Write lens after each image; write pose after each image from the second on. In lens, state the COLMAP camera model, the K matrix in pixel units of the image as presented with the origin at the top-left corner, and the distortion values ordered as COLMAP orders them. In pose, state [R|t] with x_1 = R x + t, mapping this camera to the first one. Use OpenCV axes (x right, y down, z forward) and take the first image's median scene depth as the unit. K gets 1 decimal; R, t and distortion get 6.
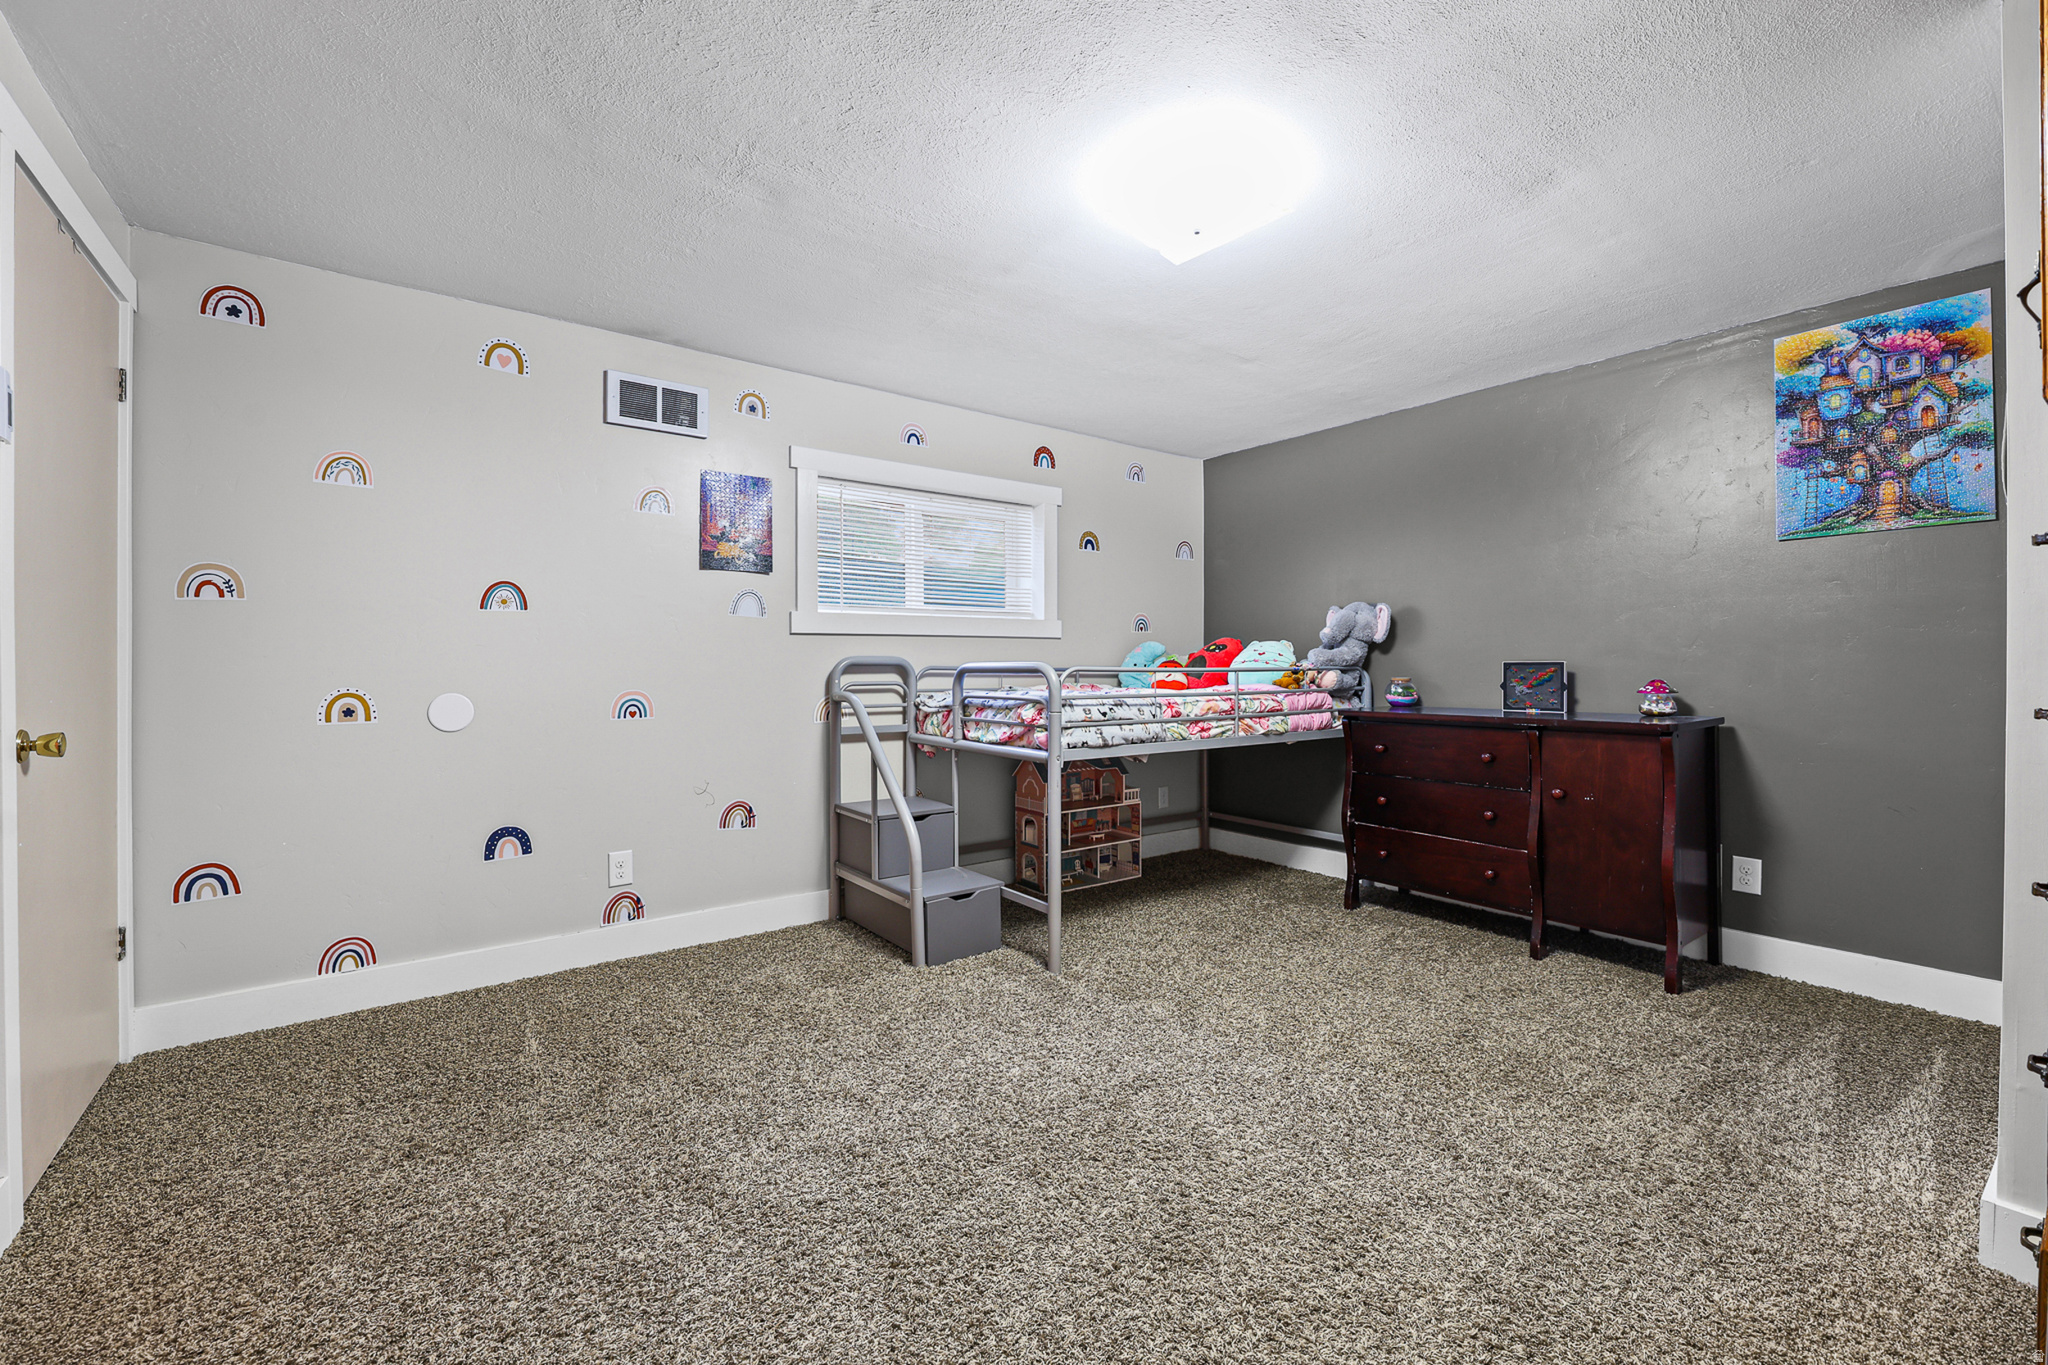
lens RADIAL K [[836.6, 0, 1022.7], [0, 836.6, 666.4], [0, 0, 1]] dist [-0.002053, -0.000047]
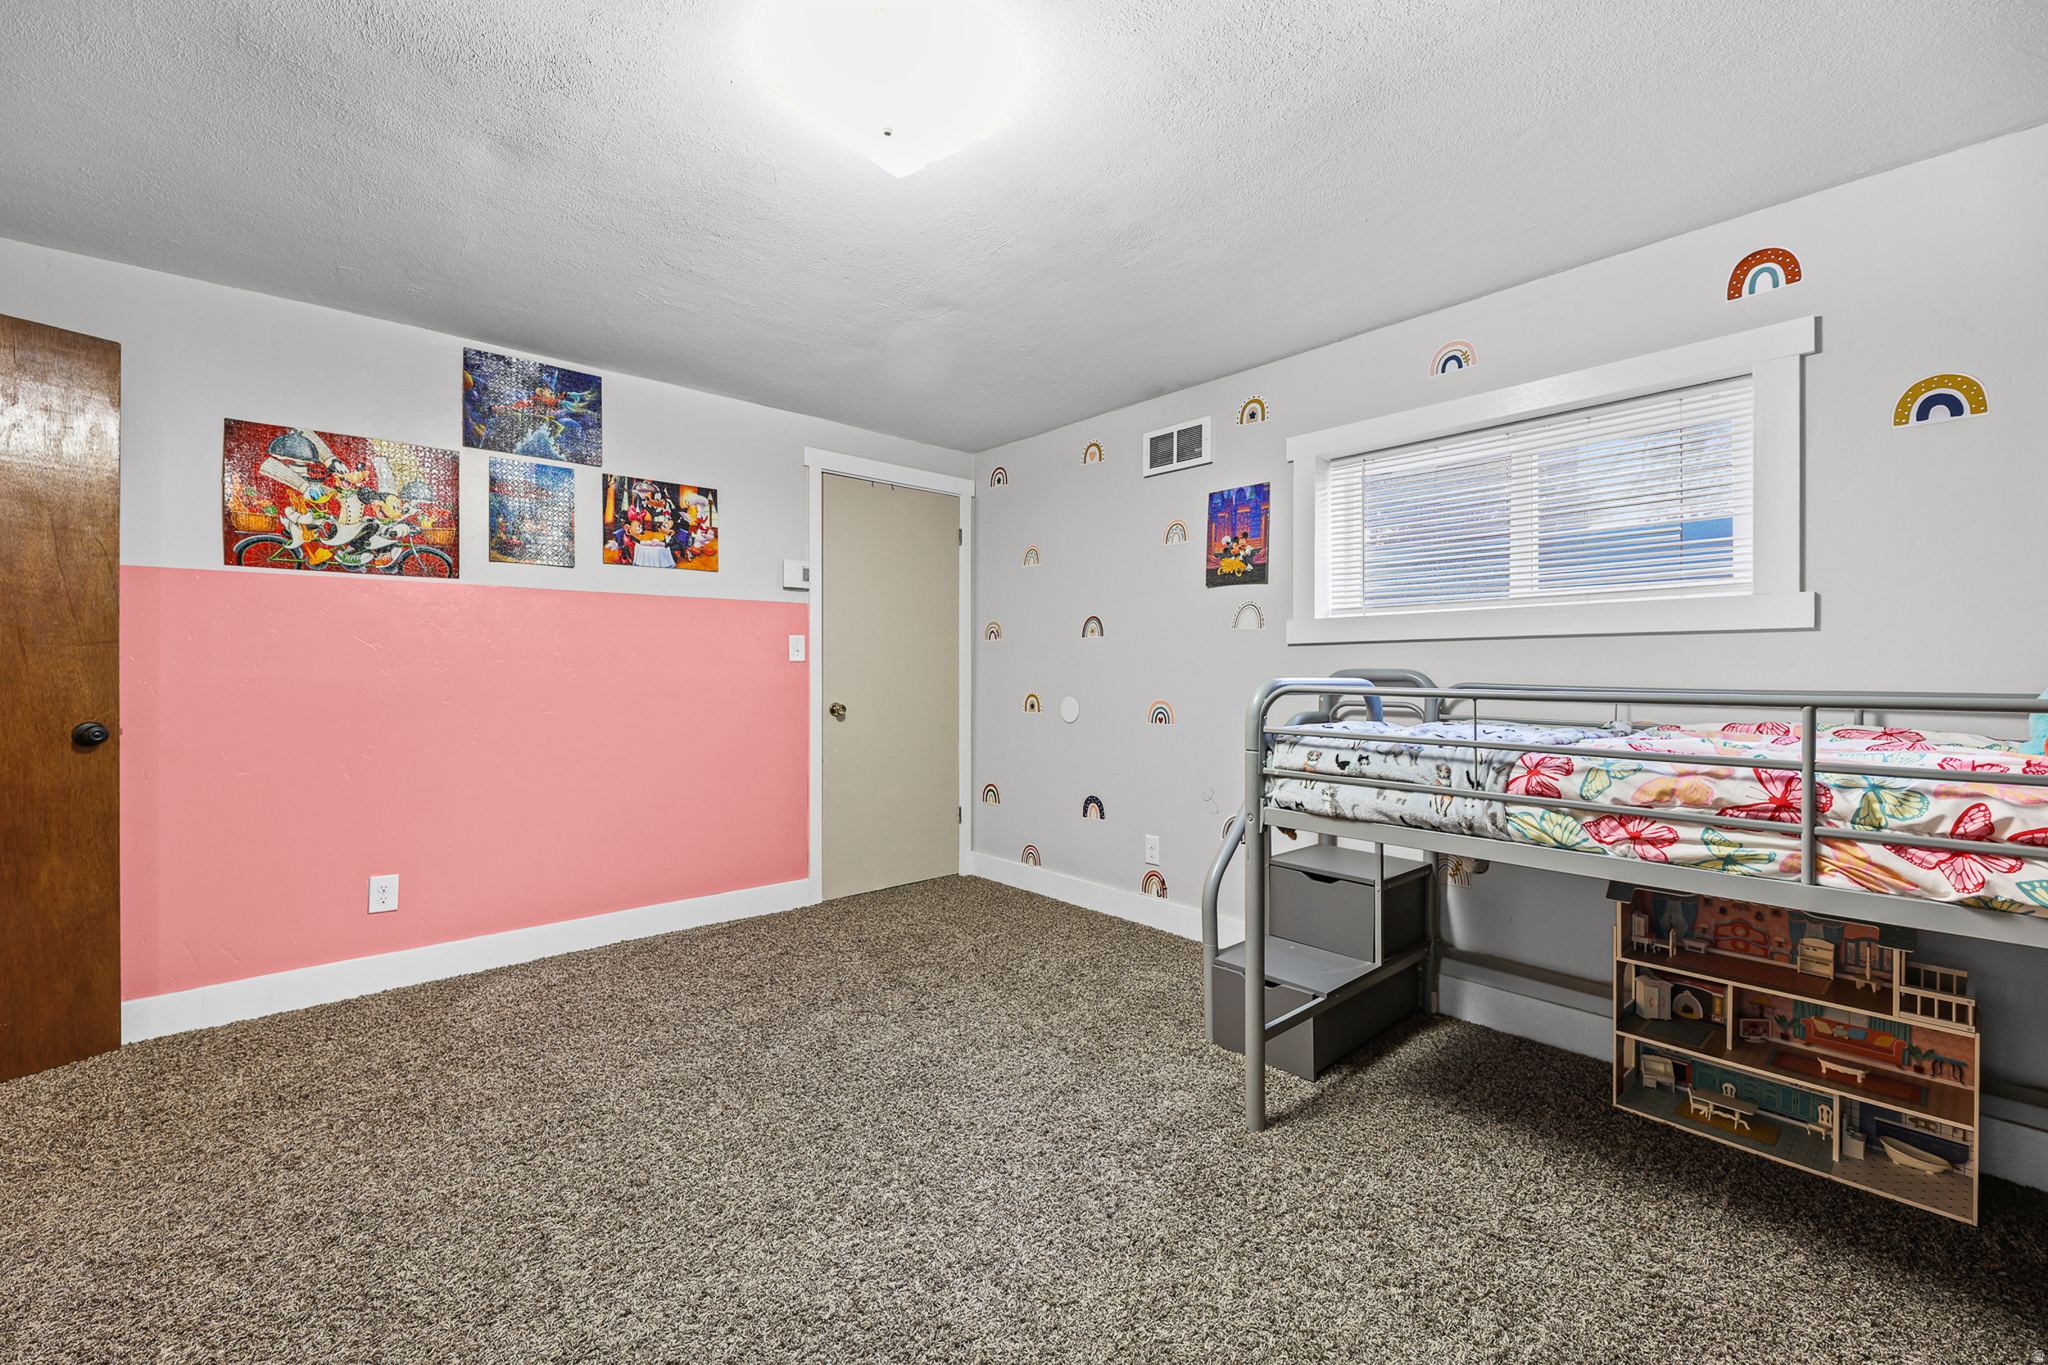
lens RADIAL K [[836.6, 0, 1022.7], [0, 836.6, 666.4], [0, 0, 1]] dist [-0.002053, -0.000047]
pose [[0.077589, -0.006510, -0.996964, 0.679635], [-0.005235, 0.999962, -0.006937, -0.008589], [0.996972, 0.005758, 0.077552, 0.717563]]
